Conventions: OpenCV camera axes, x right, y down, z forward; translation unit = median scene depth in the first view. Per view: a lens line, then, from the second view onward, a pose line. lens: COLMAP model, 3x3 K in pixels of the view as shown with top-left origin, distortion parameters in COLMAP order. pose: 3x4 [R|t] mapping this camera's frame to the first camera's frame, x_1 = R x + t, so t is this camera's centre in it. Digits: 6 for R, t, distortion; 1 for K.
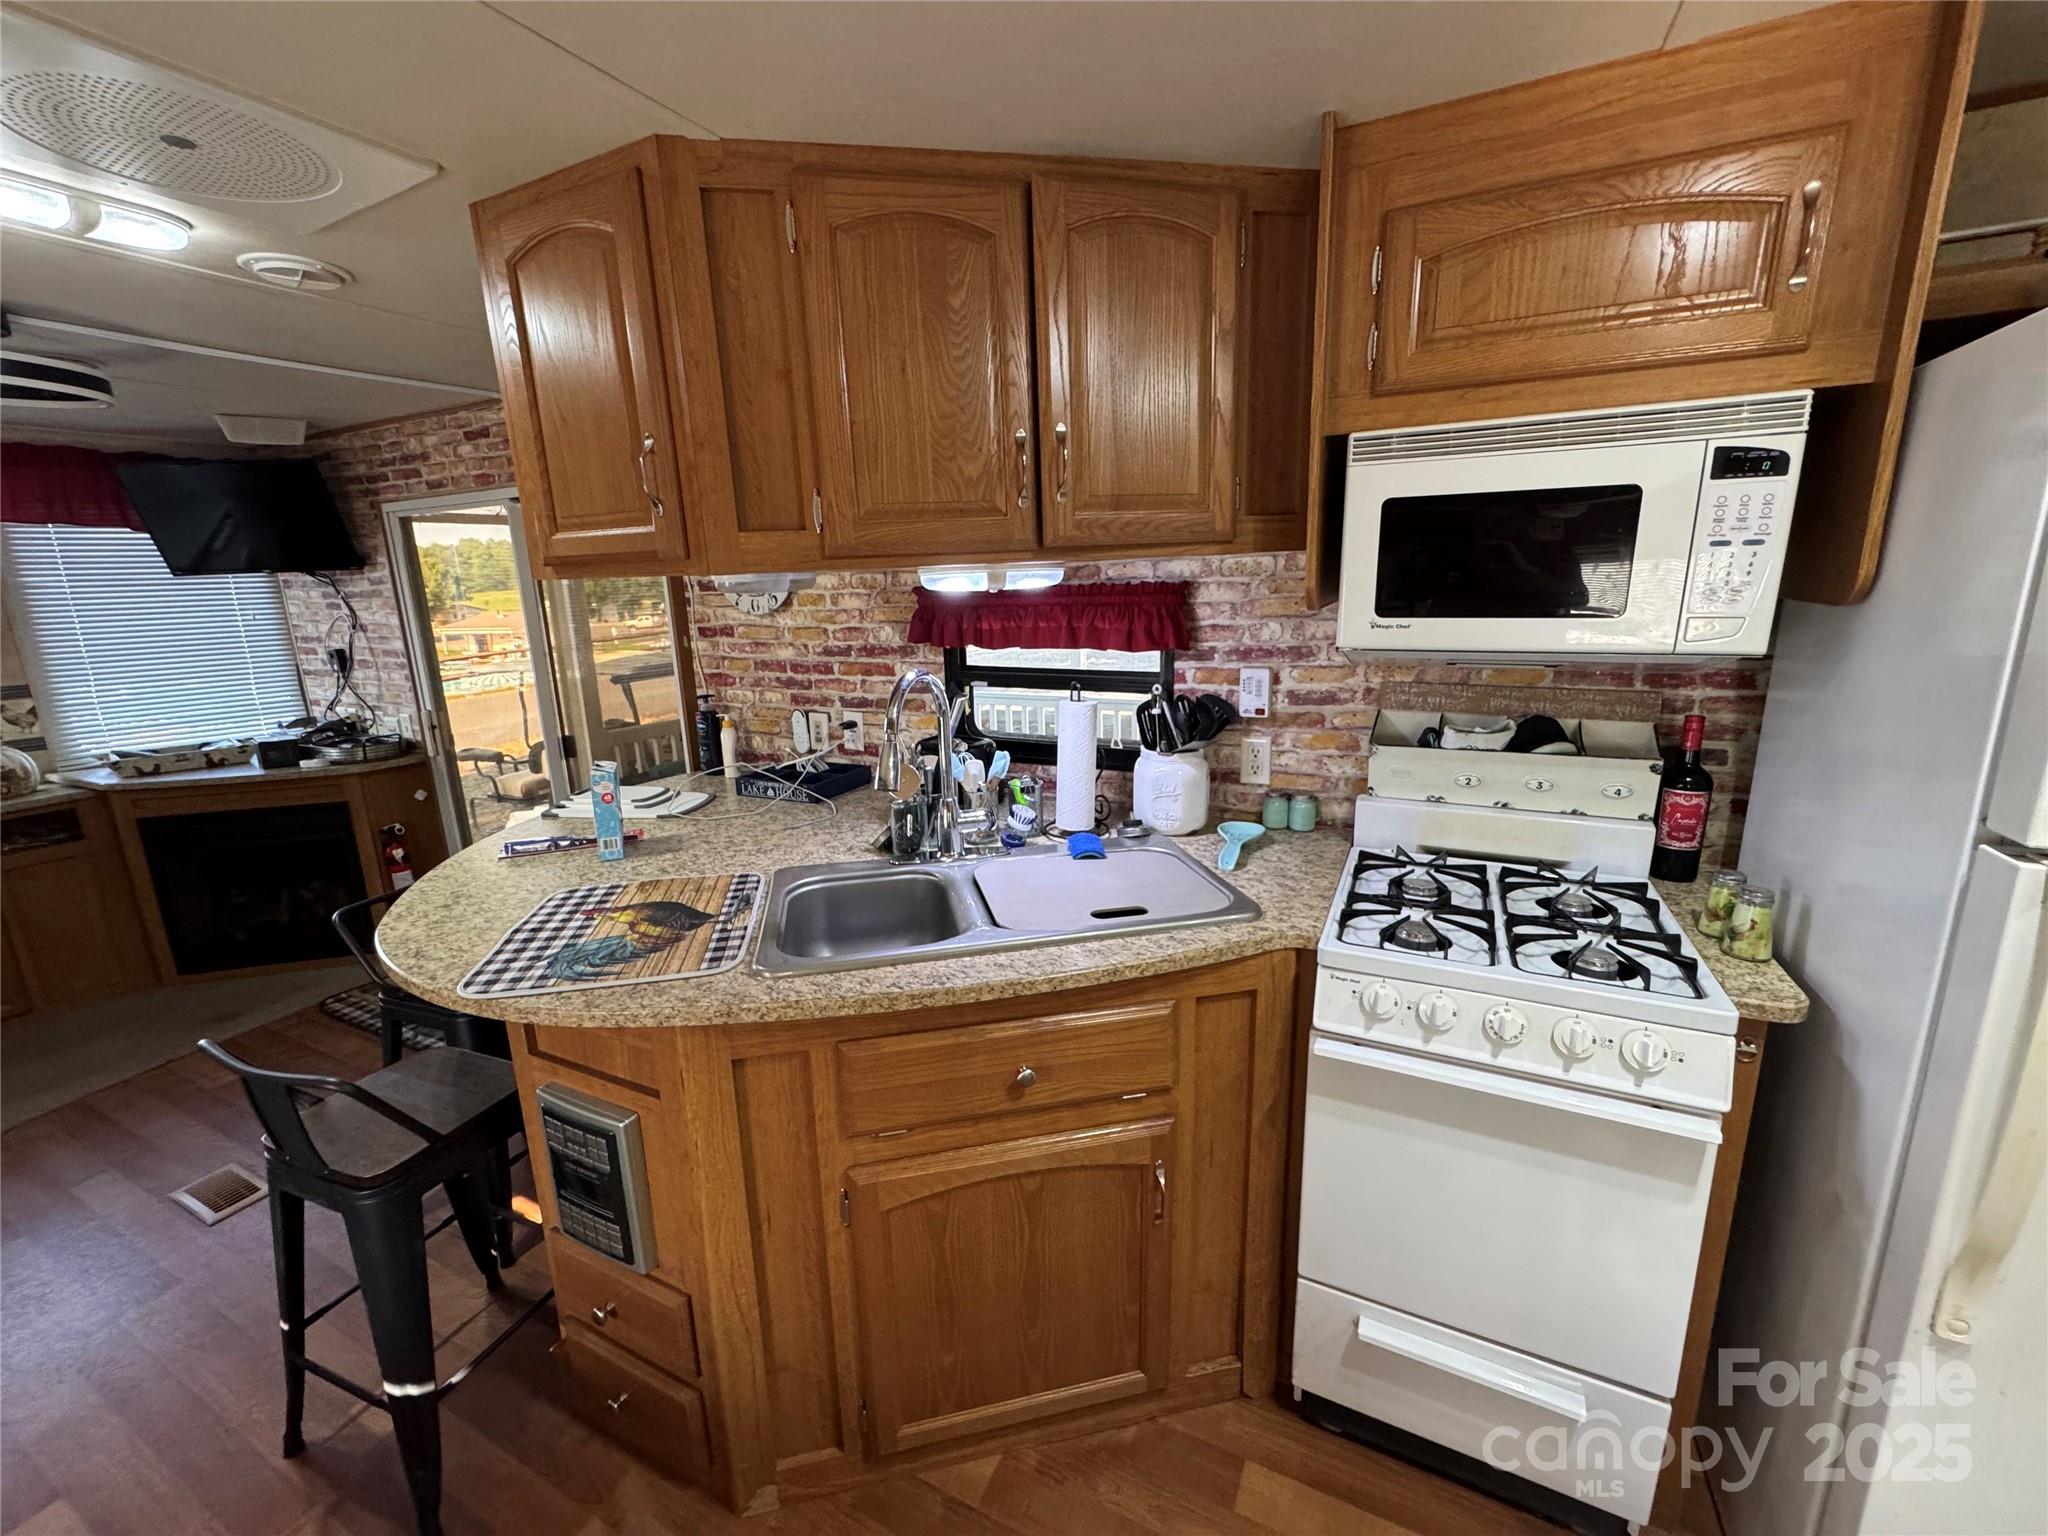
lens RADIAL K [[821.6, 0, 1025.7], [0, 821.6, 766.1], [0, 0, 1]] dist [-0.001469, -0.000300]
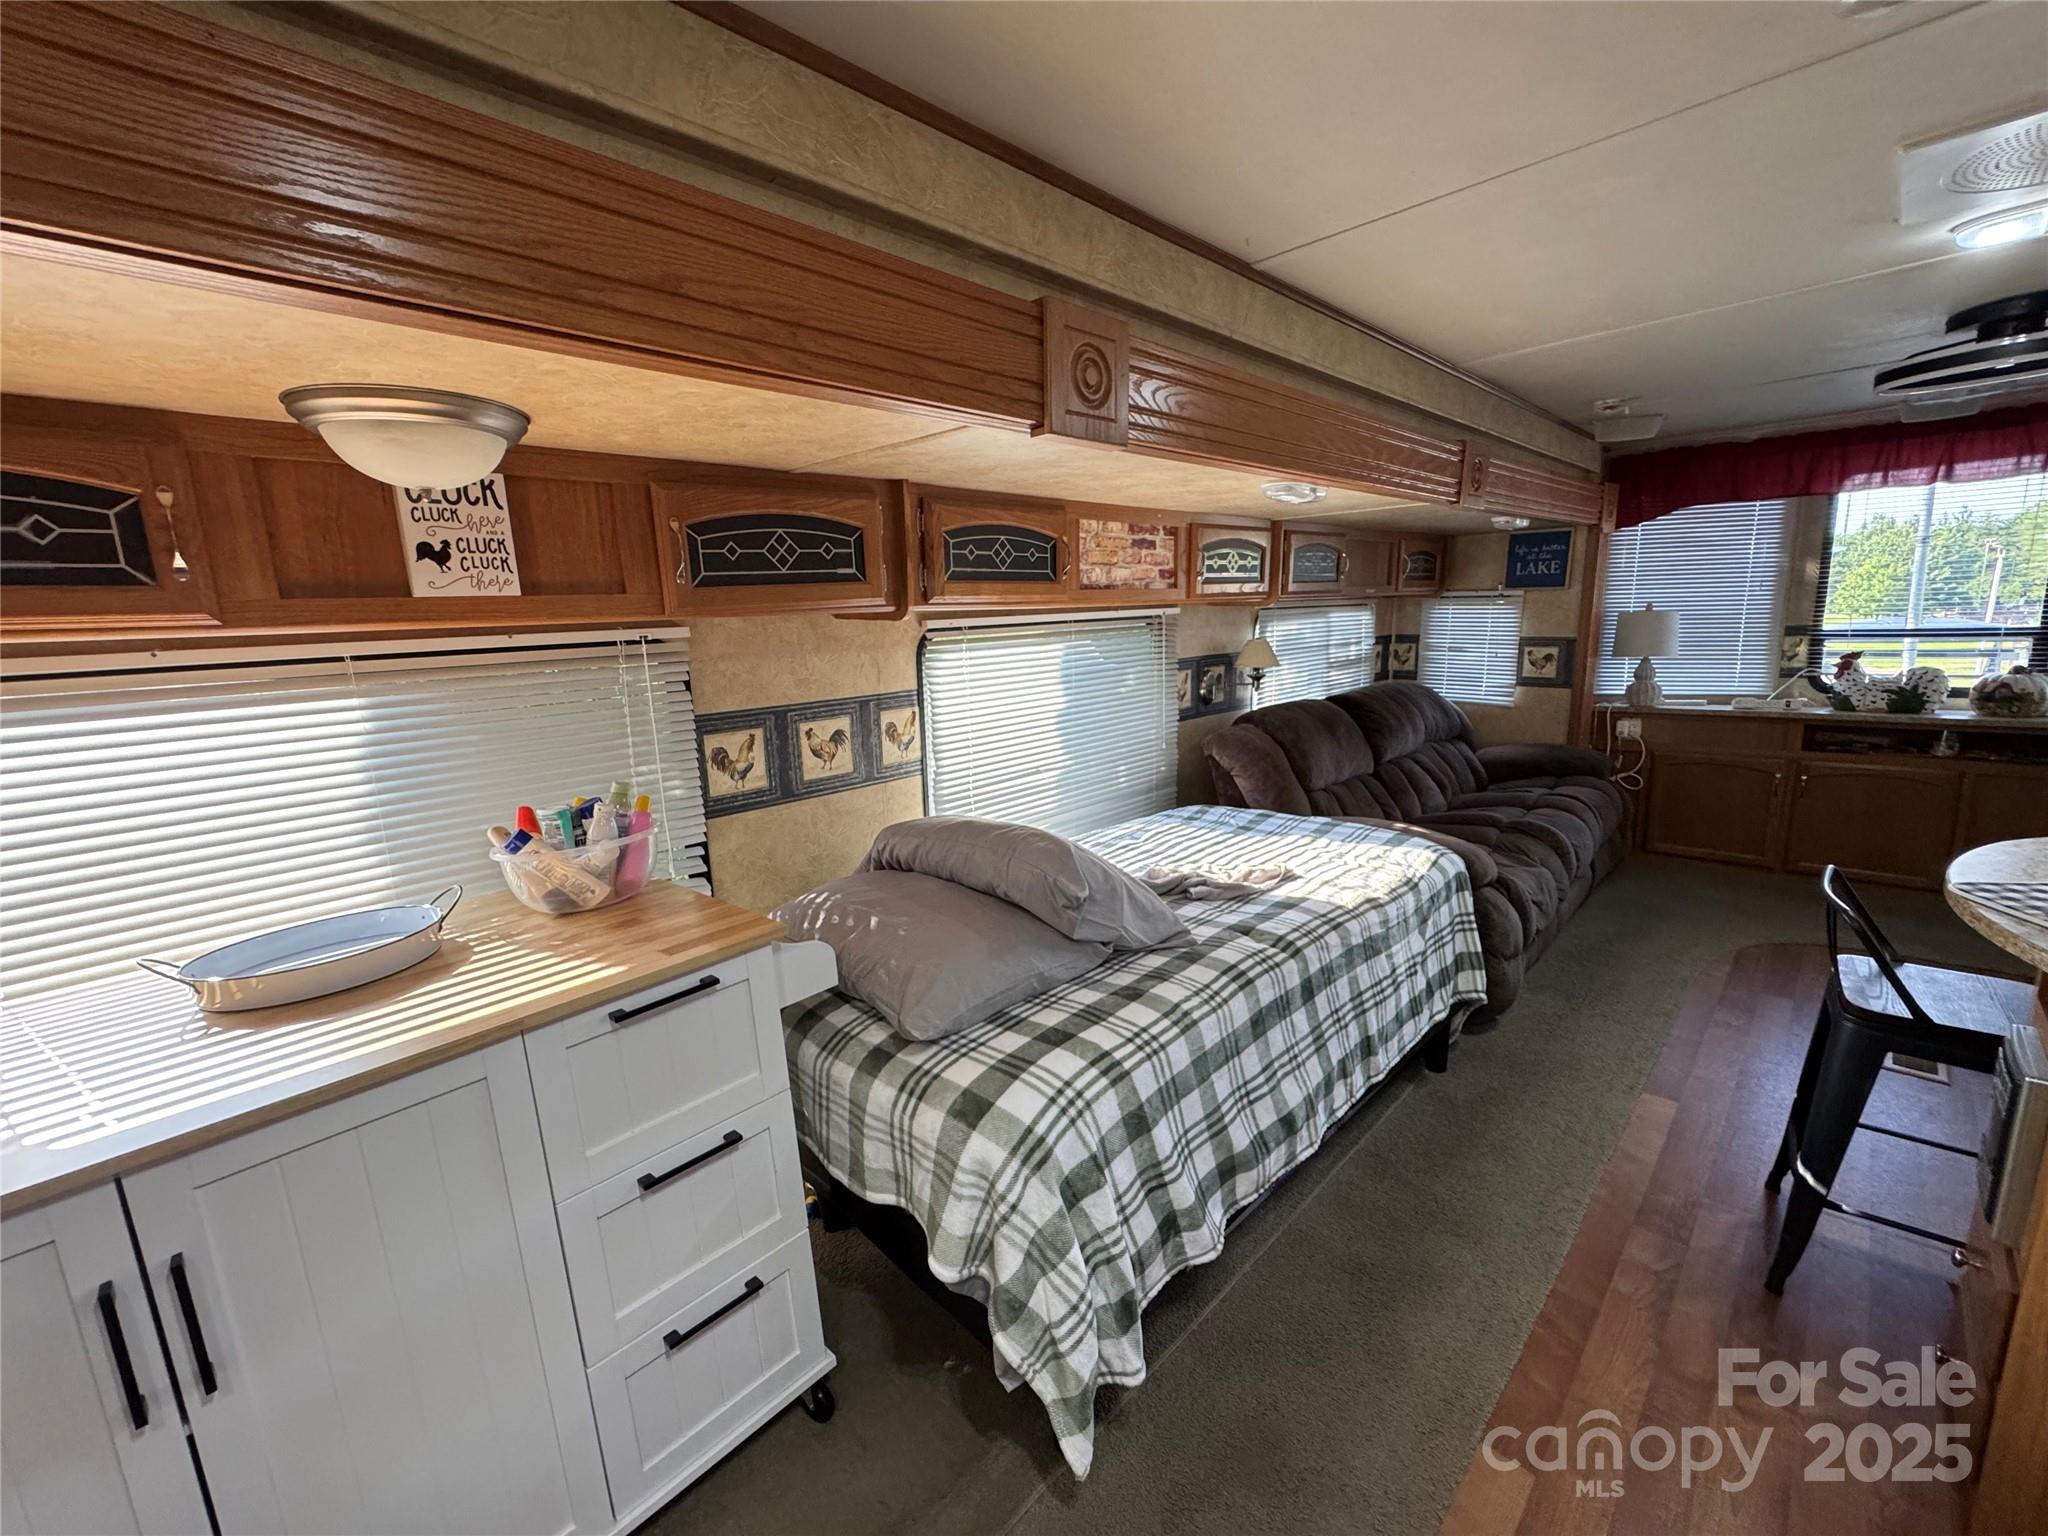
lens RADIAL K [[821.6, 0, 1025.7], [0, 821.6, 766.1], [0, 0, 1]] dist [-0.001469, -0.000300]
pose [[-0.321203, 0.216245, -0.921990, 0.443757], [-0.158224, 0.947641, 0.277383, 0.008350], [0.933699, 0.234977, -0.270170, 0.055326]]
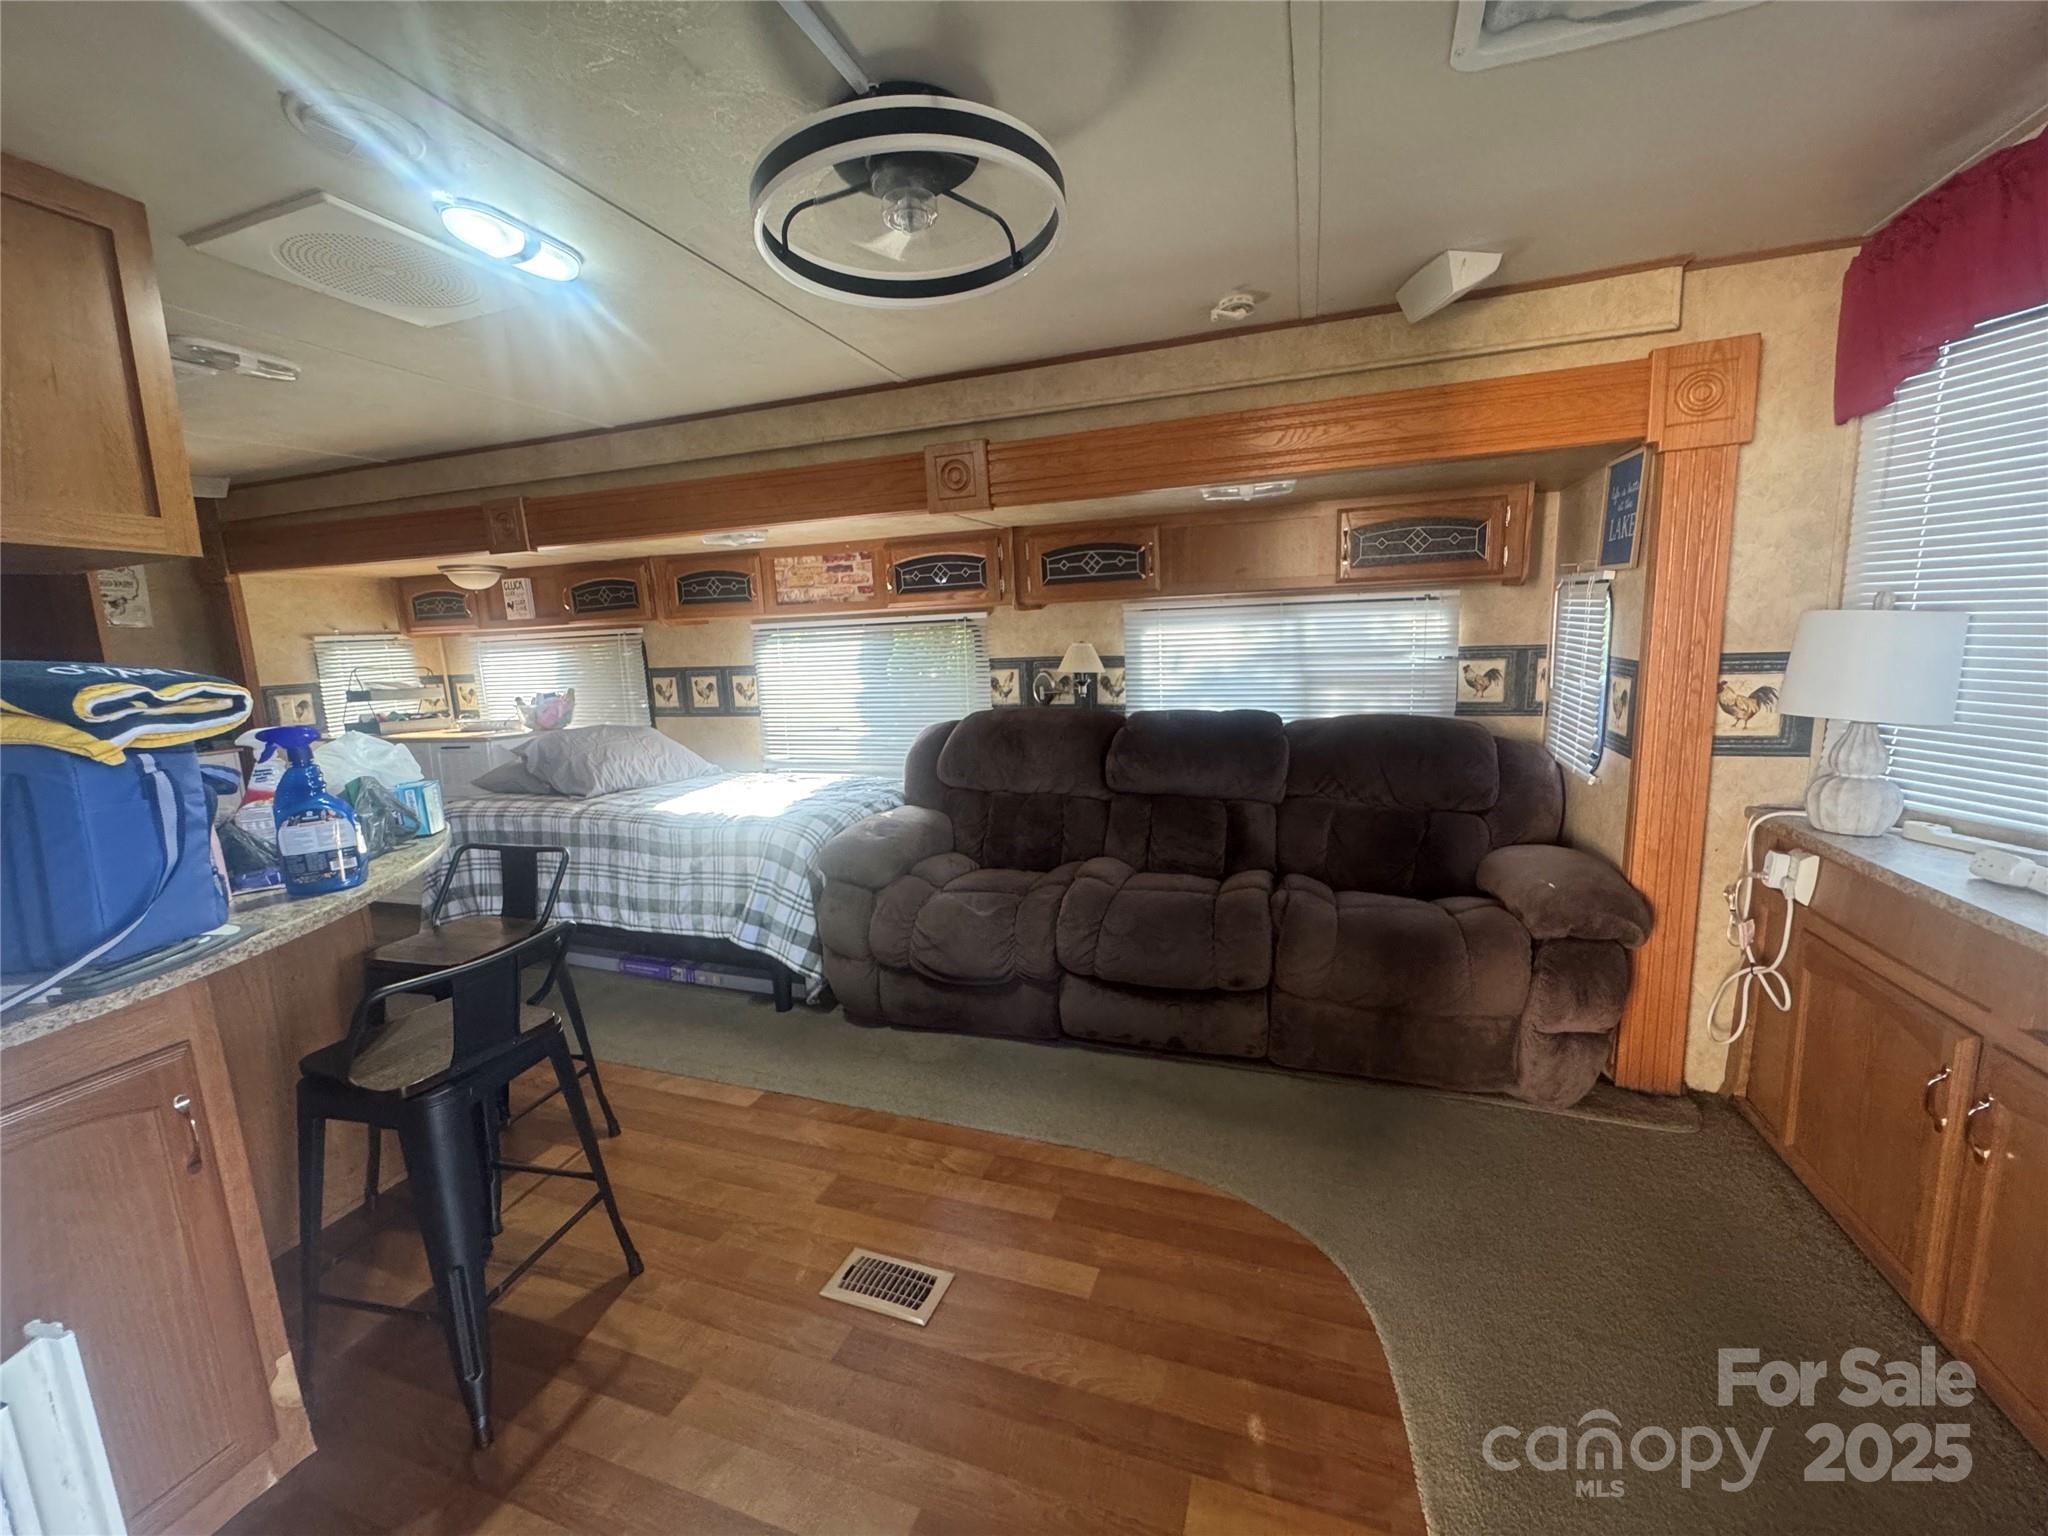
lens RADIAL K [[821.6, 0, 1025.7], [0, 821.6, 766.1], [0, 0, 1]] dist [-0.001469, -0.000300]
pose [[-0.991199, 0.080385, -0.105178, -1.202565], [0.037042, 0.931204, 0.362610, -0.242900], [0.127090, 0.355523, -0.925987, 1.761716]]
